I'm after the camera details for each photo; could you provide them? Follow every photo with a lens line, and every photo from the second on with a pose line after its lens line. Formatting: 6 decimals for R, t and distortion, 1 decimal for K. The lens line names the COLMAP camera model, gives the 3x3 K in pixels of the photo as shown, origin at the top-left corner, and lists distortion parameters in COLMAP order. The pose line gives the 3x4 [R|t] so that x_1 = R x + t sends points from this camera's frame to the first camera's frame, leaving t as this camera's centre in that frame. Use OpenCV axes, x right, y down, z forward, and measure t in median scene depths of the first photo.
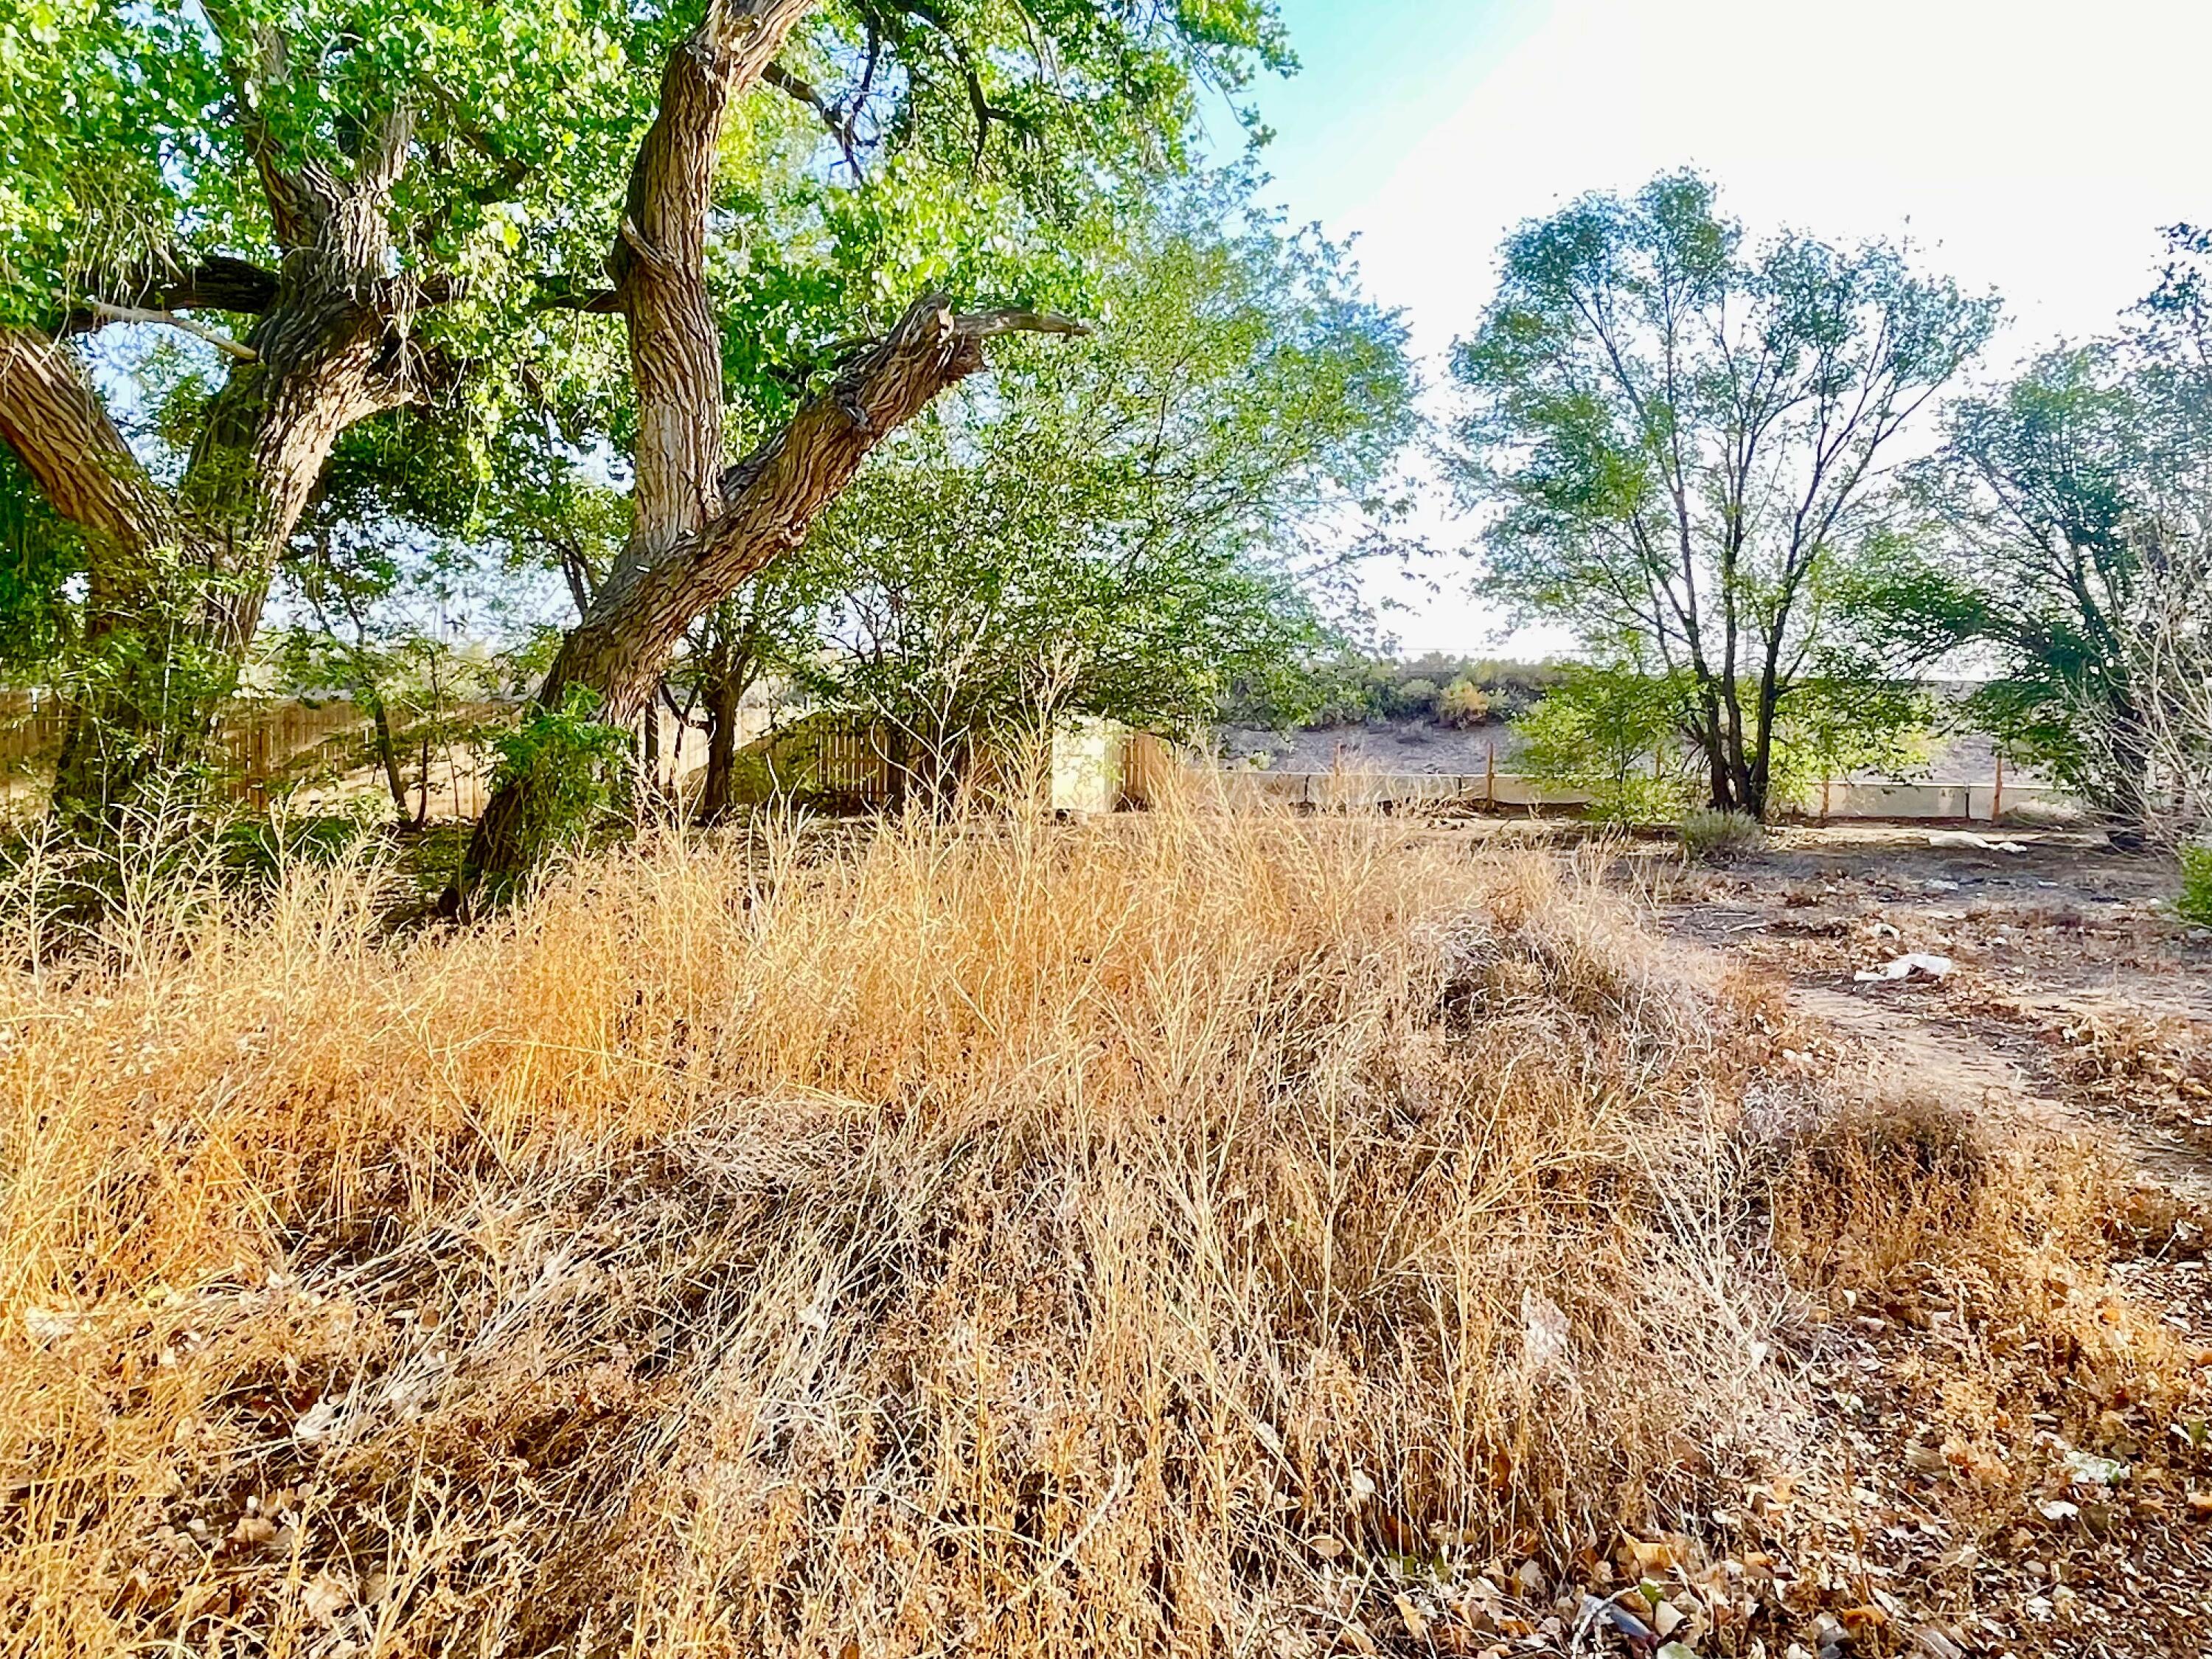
lens RADIAL K [[1660.1, 0, 1099.4], [0, 1660.1, 823.4], [0, 0, 1]] dist [0.021926, -0.049422]
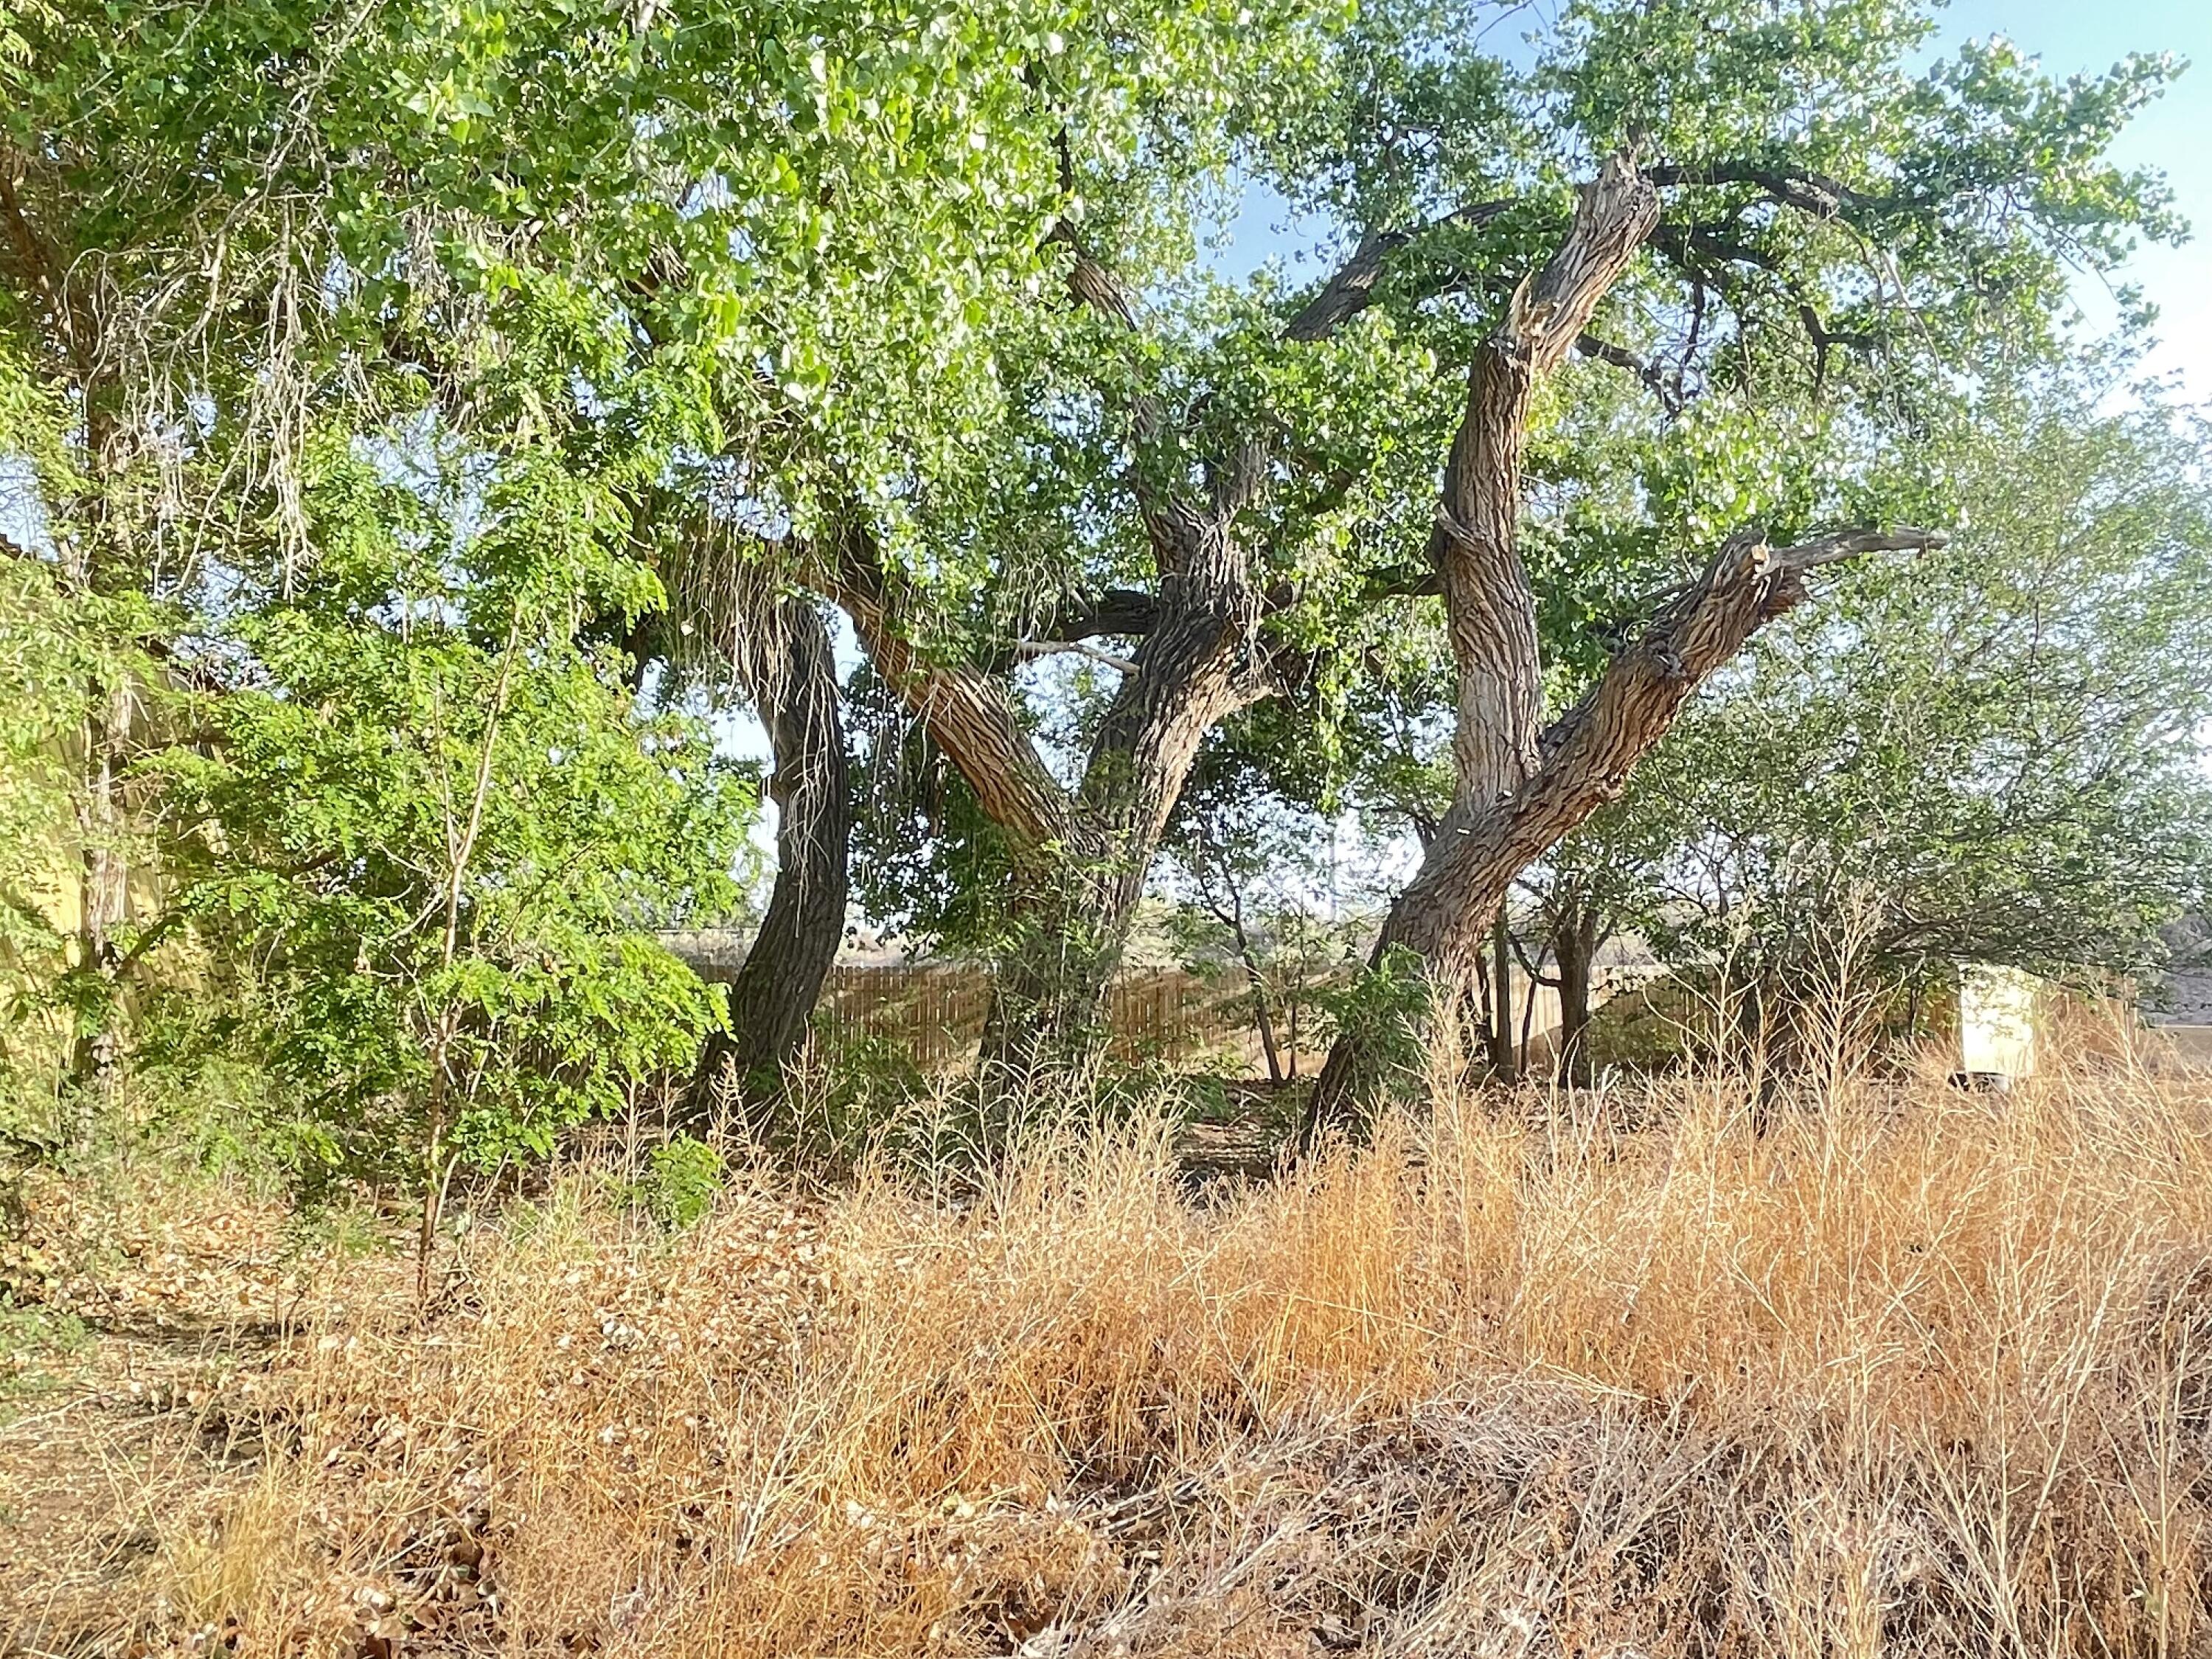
lens RADIAL K [[1665.2, 0, 1112.3], [0, 1665.2, 831.2], [0, 0, 1]] dist [0.005208, 0.034752]
pose [[0.874226, -0.063371, -0.481367, 0.028191], [-0.009345, 0.989066, -0.147180, -0.000004], [0.485430, 0.133167, 0.864074, 0.006586]]
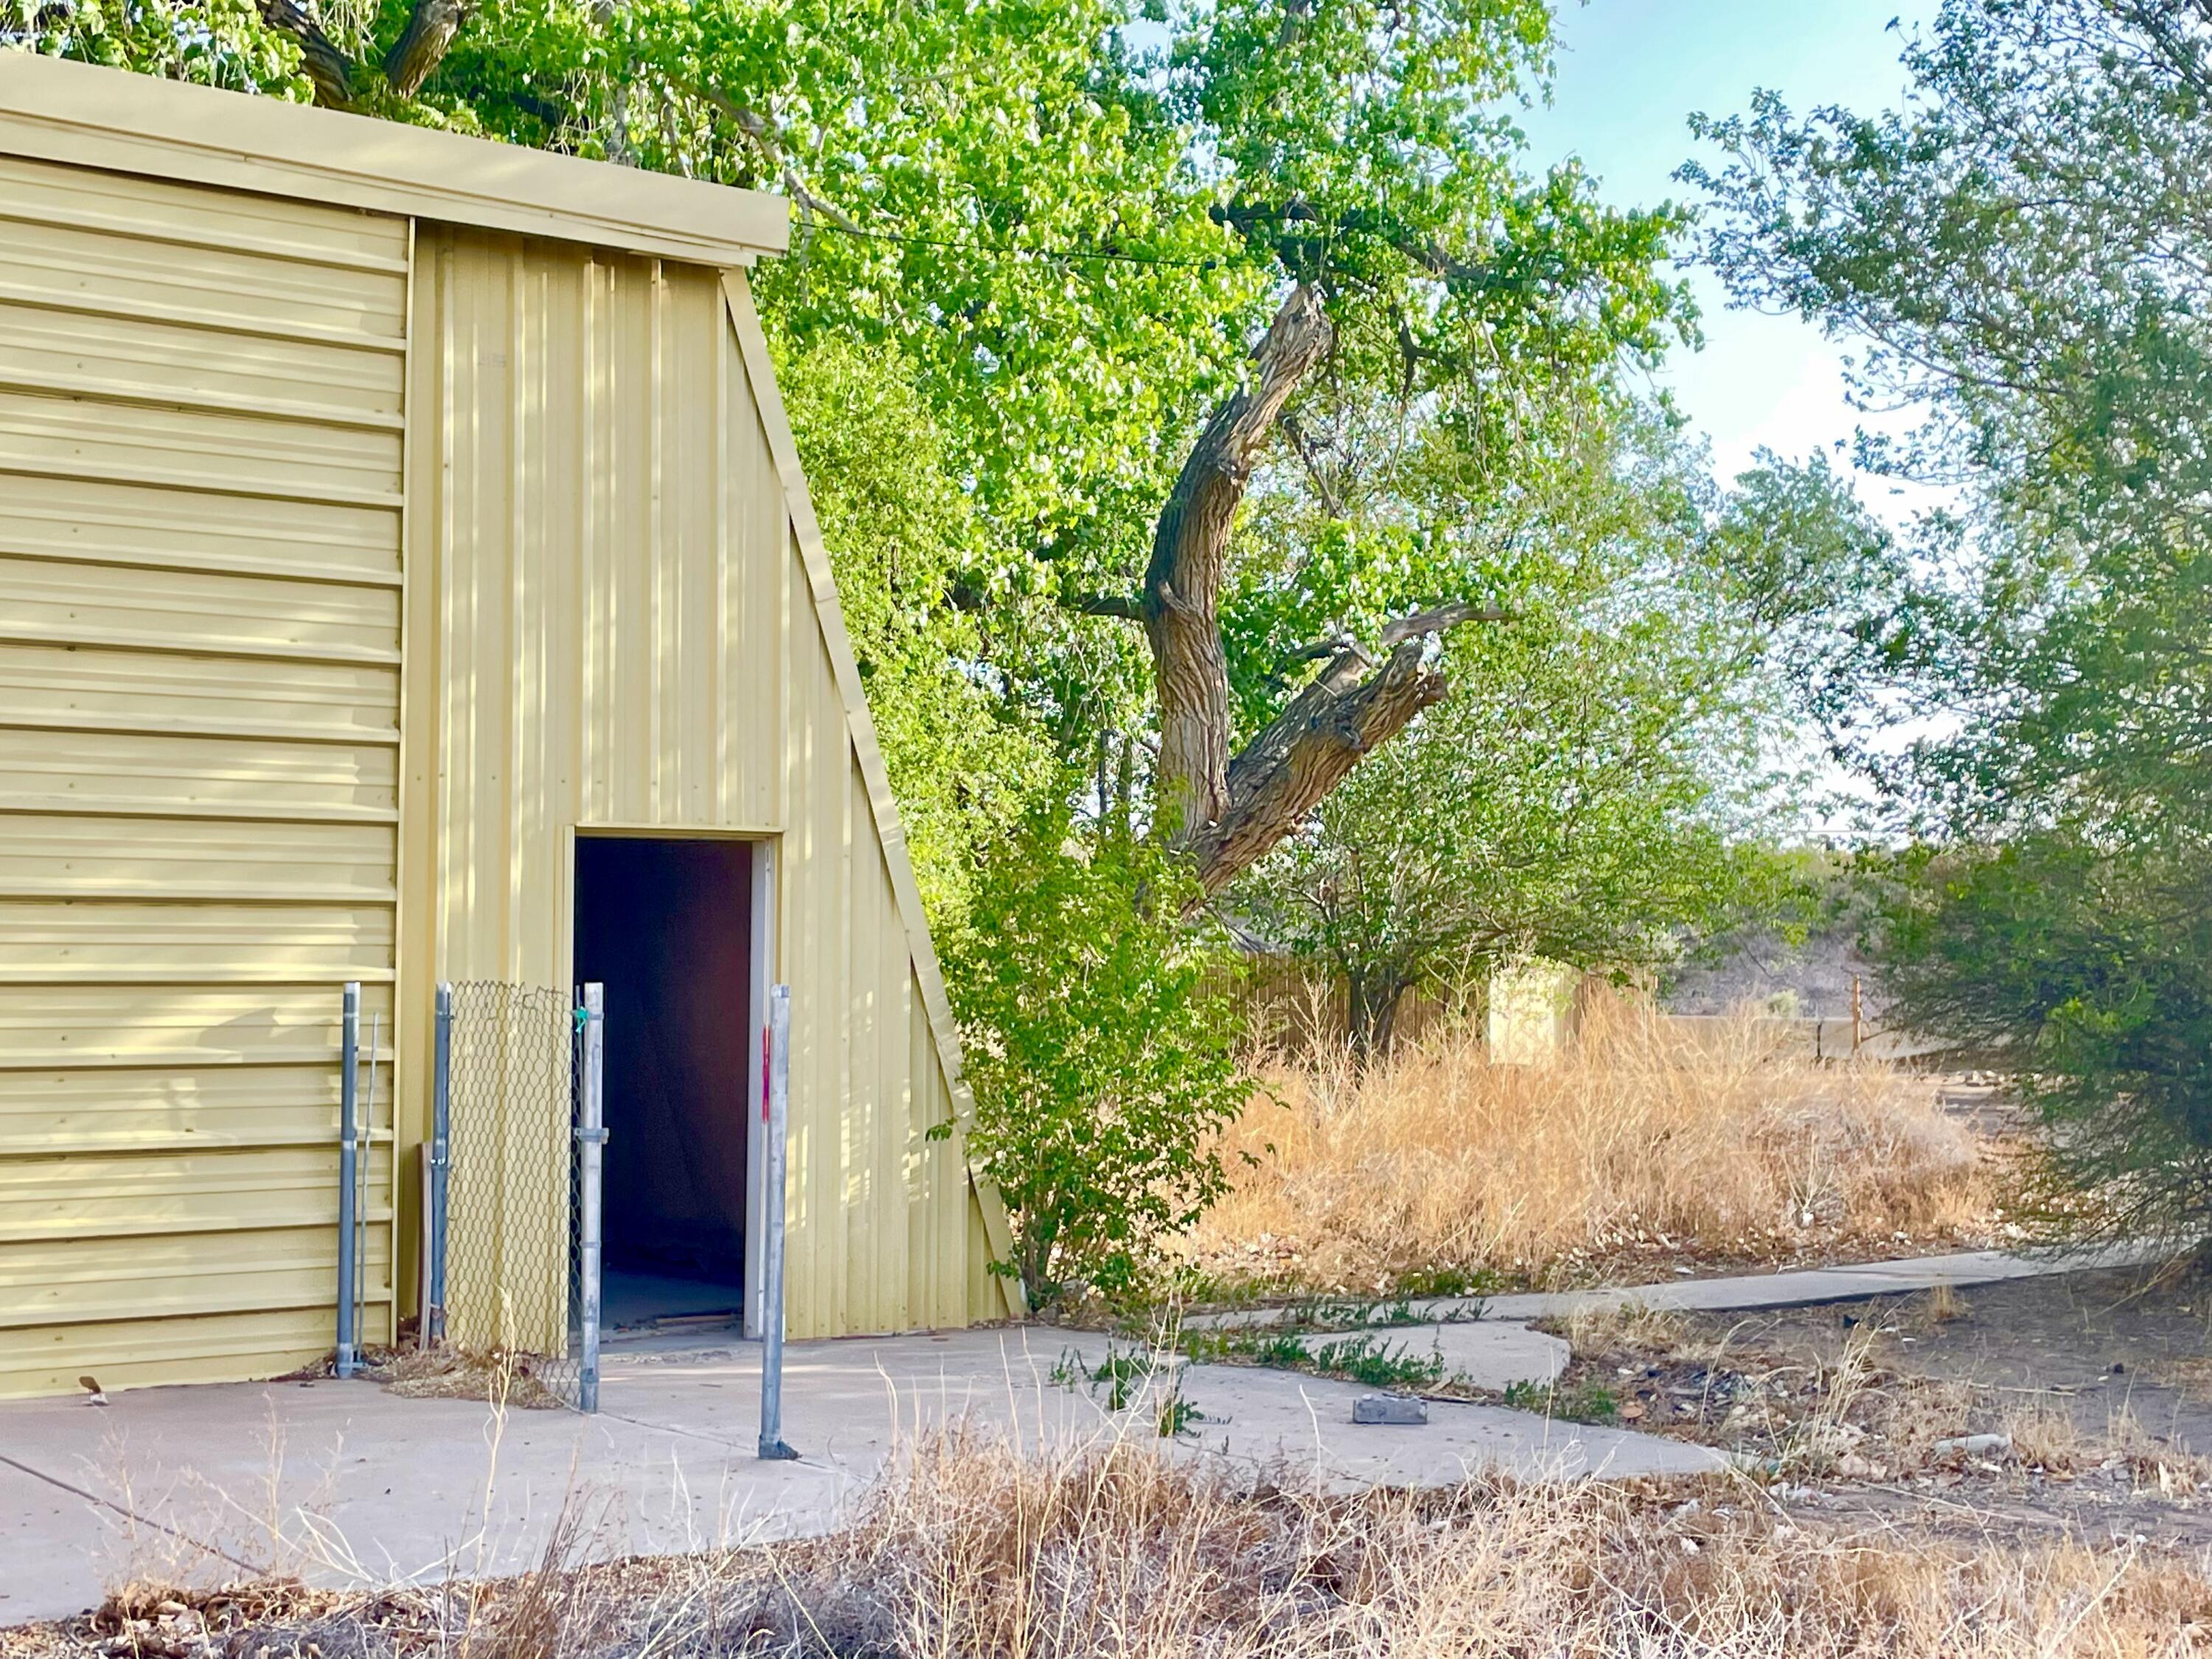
lens RADIAL K [[3127.0, 0, 1106.0], [0, 3127.0, 829.5], [0, 0, 1]] dist [0.019416, 0.057246]
pose [[0.989616, -0.024757, -0.141588, 0.006823], [0.010730, 0.995031, -0.098988, 0.056225], [0.143335, 0.096441, 0.984964, -1.217509]]
